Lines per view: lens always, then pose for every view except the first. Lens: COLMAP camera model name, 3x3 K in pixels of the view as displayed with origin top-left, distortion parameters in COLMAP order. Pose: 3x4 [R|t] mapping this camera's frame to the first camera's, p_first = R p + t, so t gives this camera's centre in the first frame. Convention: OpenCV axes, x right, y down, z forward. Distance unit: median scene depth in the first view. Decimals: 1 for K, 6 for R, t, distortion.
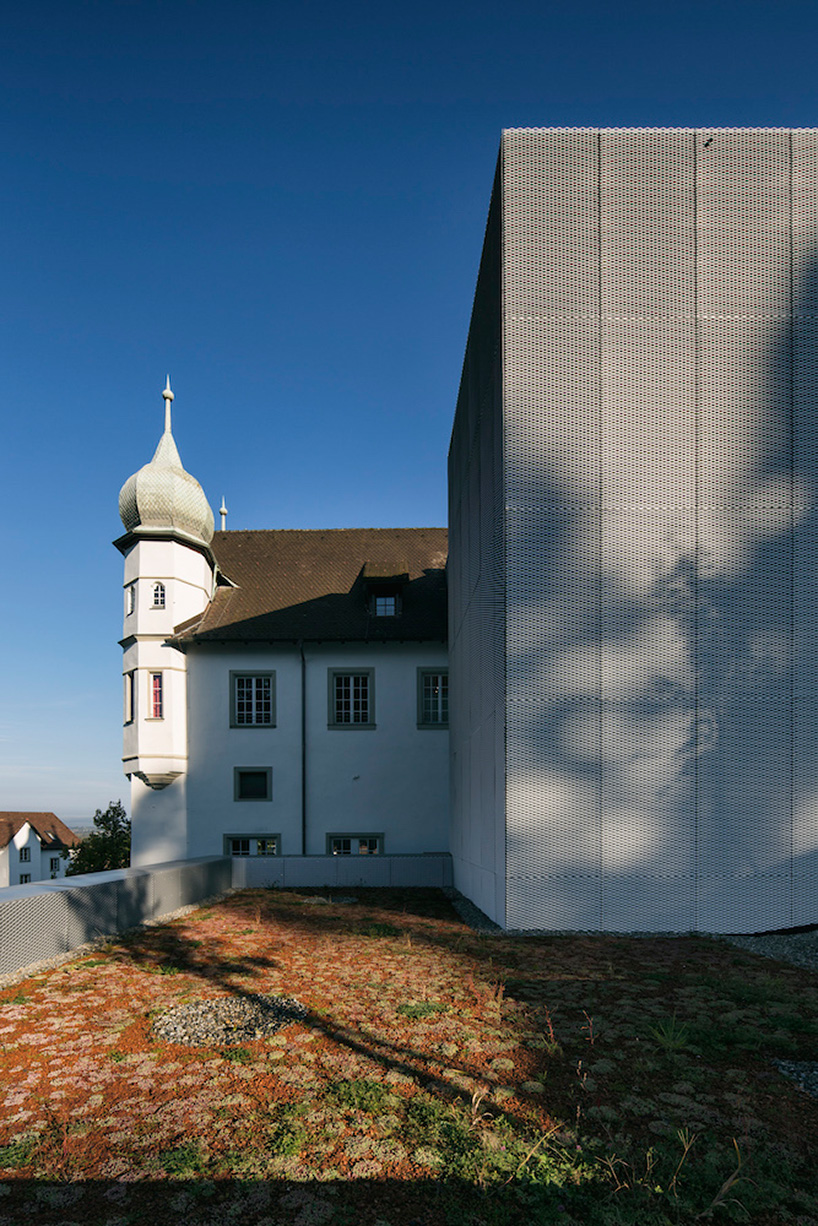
lens RADIAL K [[5286.8, 0, 409.3], [0, 5286.8, 613.5], [0, 0, 1]] dist [-0.222728, 0.000000]
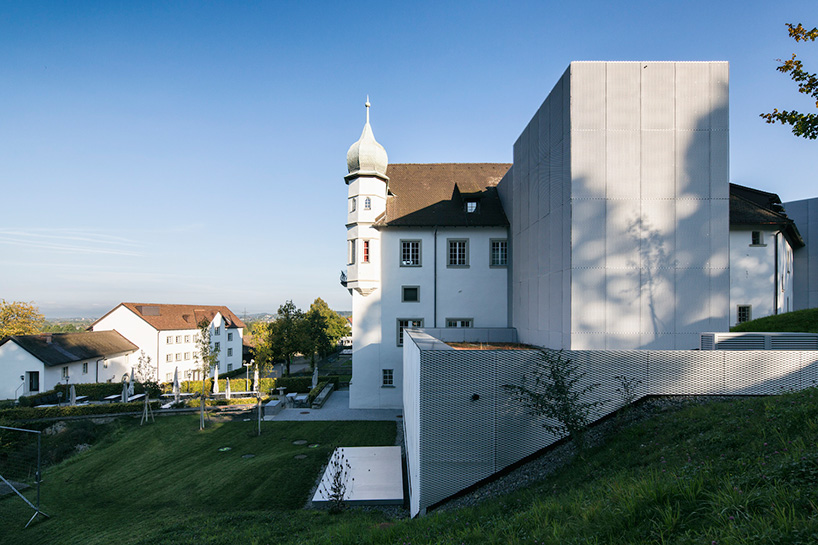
lens RADIAL K [[3527.4, 0, 408.9], [0, 3527.4, 272.6], [0, 0, 1]] dist [-0.222728, 0.000000]
pose [[0.999972, 0.007509, 0.000443, -0.030902], [-0.007519, 0.999588, 0.027693, -0.014538], [-0.000235, -0.027695, 0.999616, -0.387409]]
